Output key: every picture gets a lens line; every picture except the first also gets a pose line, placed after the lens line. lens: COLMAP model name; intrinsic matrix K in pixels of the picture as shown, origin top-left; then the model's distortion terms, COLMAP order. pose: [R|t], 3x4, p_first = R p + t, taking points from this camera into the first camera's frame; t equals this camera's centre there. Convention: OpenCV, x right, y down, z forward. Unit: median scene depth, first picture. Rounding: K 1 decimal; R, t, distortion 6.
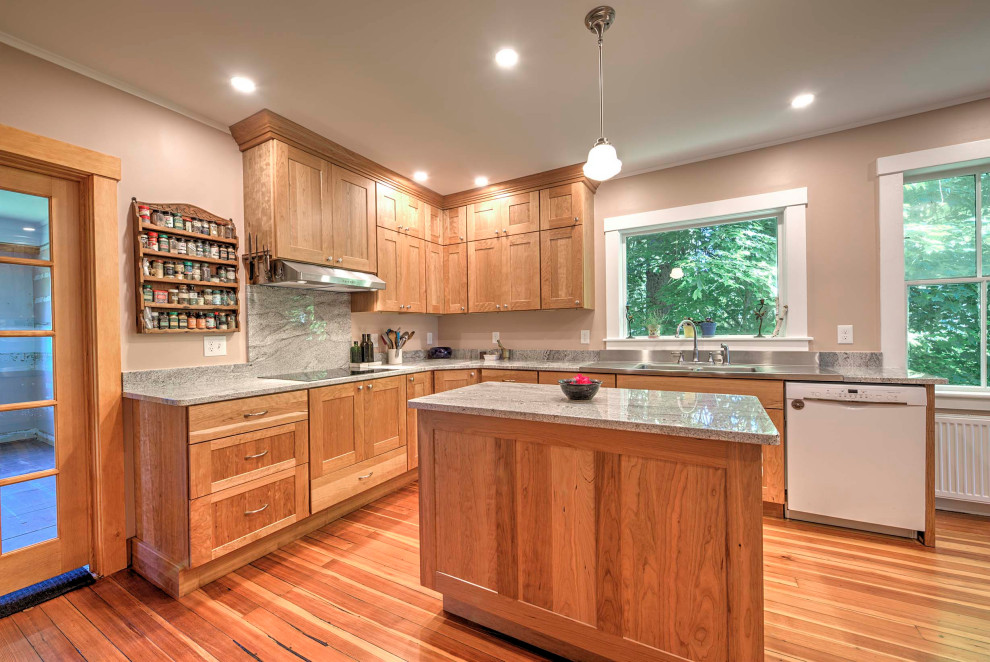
lens RADIAL K [[397.6, 0, 492.9], [0, 397.6, 335.0], [0, 0, 1]] dist [0.006910, -0.004932]
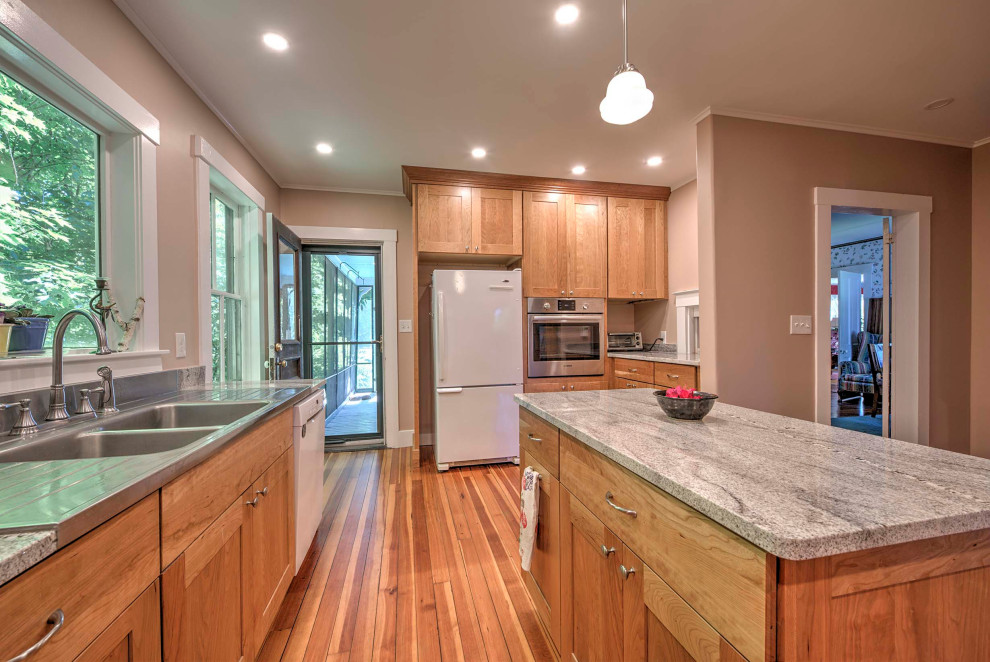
lens RADIAL K [[389.8, 0, 495.0], [0, 389.8, 331.0], [0, 0, 1]] dist [0.000841, -0.003464]
pose [[-0.671460, 0.029696, 0.740446, -0.060642], [0.026029, 0.999525, -0.016483, 0.000297], [-0.740584, 0.008205, -0.671914, 1.169744]]
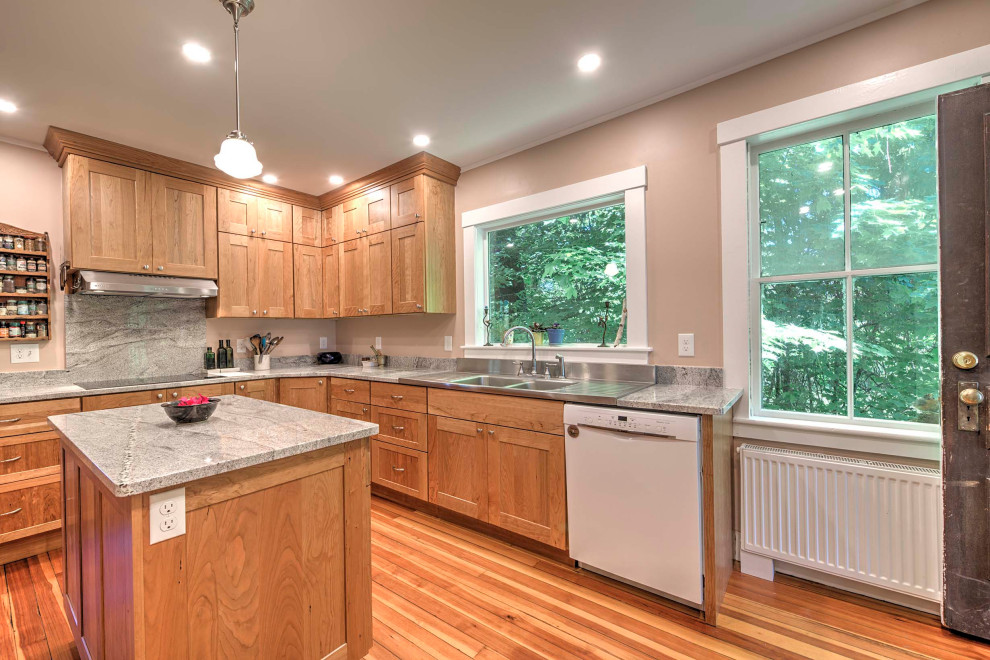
lens RADIAL K [[411.6, 0, 484.8], [0, 411.6, 332.5], [0, 0, 1]] dist [0.004270, -0.002944]
pose [[0.986681, 0.000763, -0.162667, 0.684344], [-0.001080, 0.999998, -0.001856, -0.027315], [0.162665, 0.002007, 0.986679, 0.120403]]
